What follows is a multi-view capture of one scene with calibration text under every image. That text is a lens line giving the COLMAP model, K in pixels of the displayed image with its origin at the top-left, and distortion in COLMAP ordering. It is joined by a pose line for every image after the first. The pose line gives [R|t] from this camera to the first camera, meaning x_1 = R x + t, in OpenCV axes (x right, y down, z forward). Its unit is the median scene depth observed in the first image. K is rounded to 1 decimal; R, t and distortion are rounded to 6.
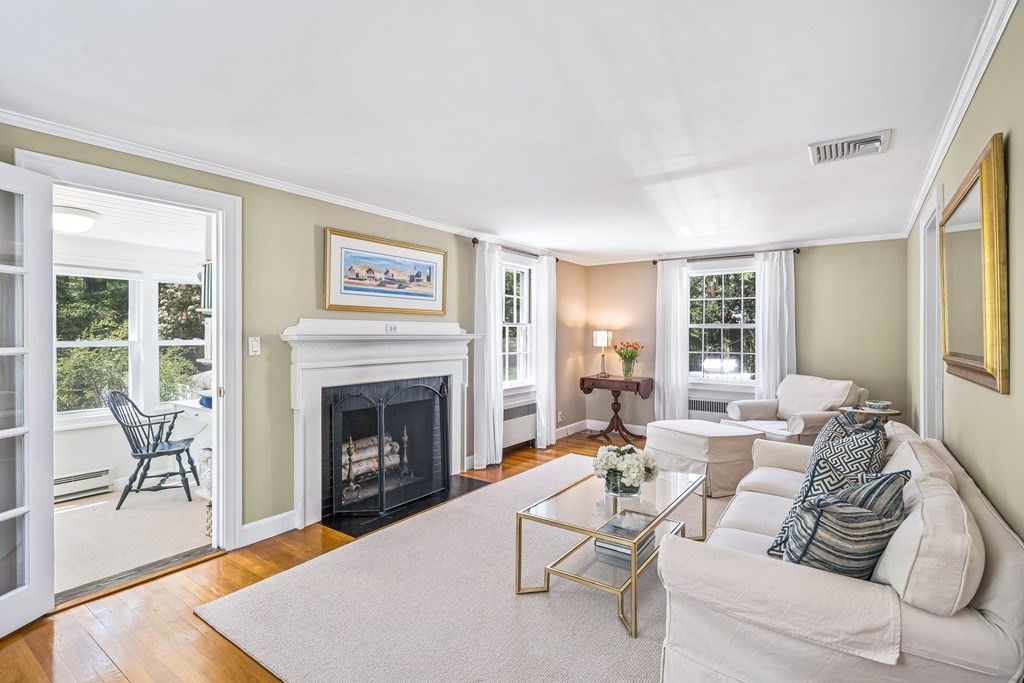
lens RADIAL K [[494.6, 0, 509.6], [0, 494.6, 336.6], [0, 0, 1]] dist [0.001157, 0.000648]
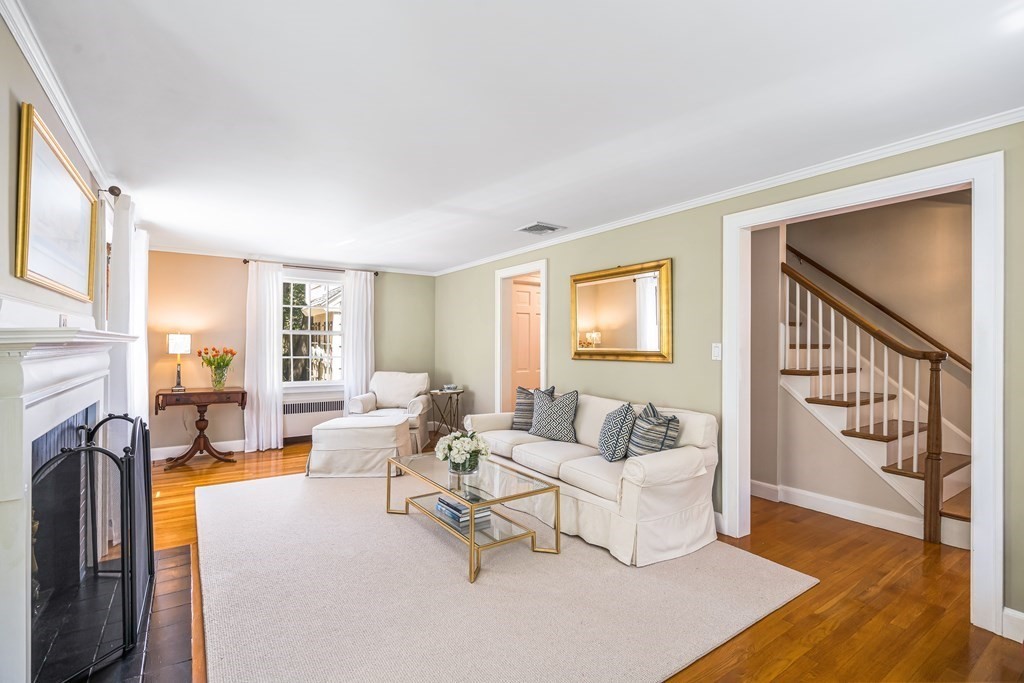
lens RADIAL K [[468.0, 0, 511.2], [0, 468.0, 343.1], [0, 0, 1]] dist [-0.000453, 0.000182]
pose [[0.341771, 0.000434, 0.939783, -0.359632], [0.001555, 0.999998, -0.001027, 0.004669], [-0.939782, 0.001812, 0.341770, 0.233823]]
